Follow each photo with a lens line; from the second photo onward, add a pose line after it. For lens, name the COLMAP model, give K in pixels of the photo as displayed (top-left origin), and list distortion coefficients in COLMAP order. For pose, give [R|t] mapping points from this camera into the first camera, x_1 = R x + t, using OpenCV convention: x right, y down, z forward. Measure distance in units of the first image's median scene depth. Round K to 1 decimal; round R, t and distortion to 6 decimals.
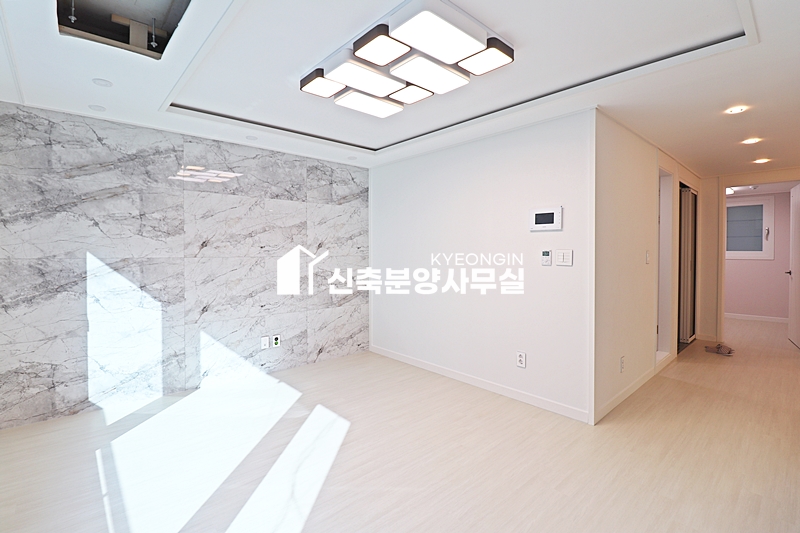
lens RADIAL K [[372.3, 0, 402.6], [0, 372.3, 258.7], [0, 0, 1]] dist [-0.005081, -0.008521]
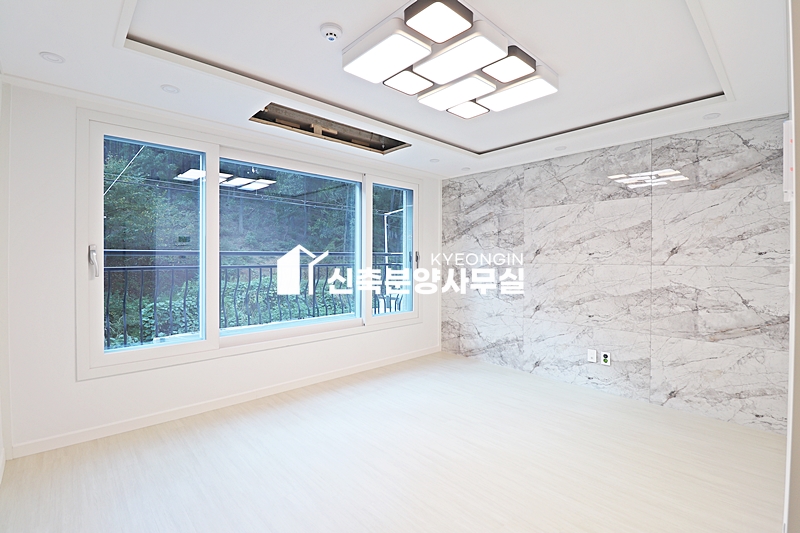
lens RADIAL K [[372.3, 0, 403.5], [0, 372.3, 259.6], [0, 0, 1]] dist [-0.005081, -0.008521]
pose [[0.006708, 0.004523, -0.999967, 0.629365], [-0.023984, 0.999703, 0.004361, -0.010279], [0.999690, 0.023954, 0.006814, 0.570386]]
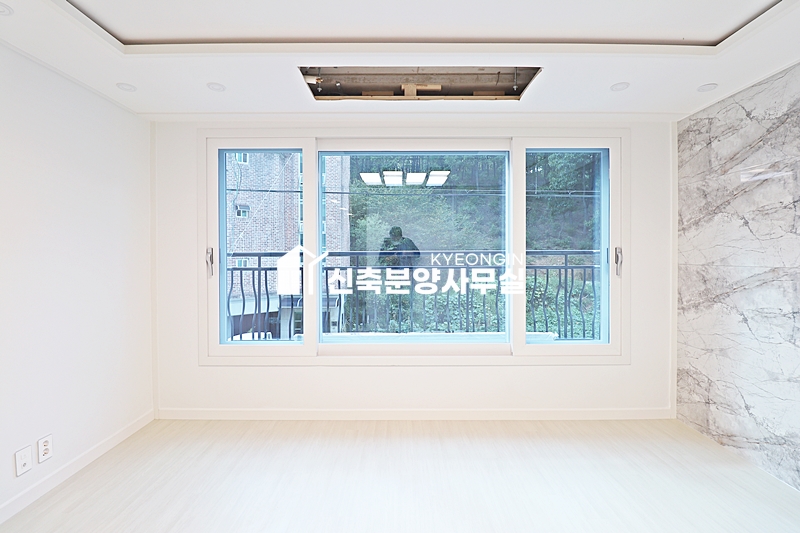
lens RADIAL K [[372.3, 0, 400.7], [0, 372.3, 259.5], [0, 0, 1]] dist [-0.005081, -0.008521]
pose [[-0.684271, 0.006812, -0.729196, 0.209634], [-0.013755, 0.999658, 0.022245, -0.019663], [0.729099, 0.025252, -0.683943, 0.843903]]
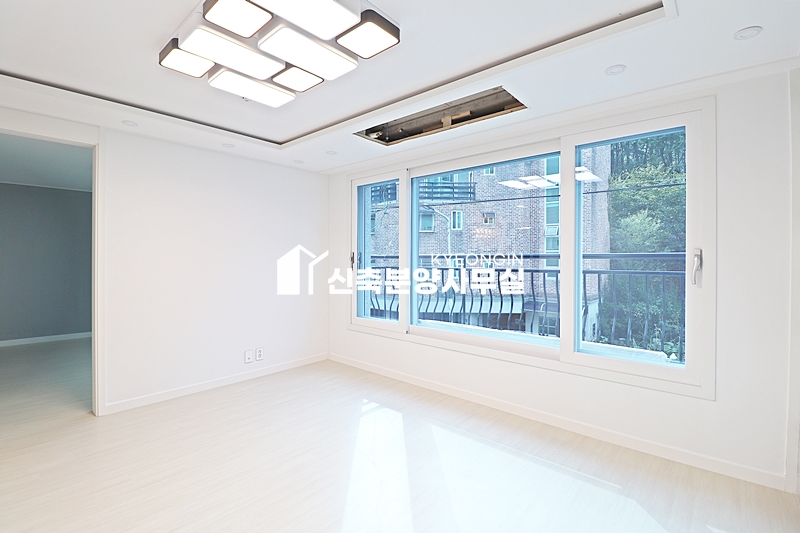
lens RADIAL K [[372.3, 0, 400.9], [0, 372.3, 264.4], [0, 0, 1]] dist [-0.005081, -0.008521]
pose [[-0.995689, -0.005236, -0.092602, -0.151011], [-0.008524, 0.999346, 0.035151, -0.027087], [0.092357, 0.035788, -0.995083, 1.235385]]
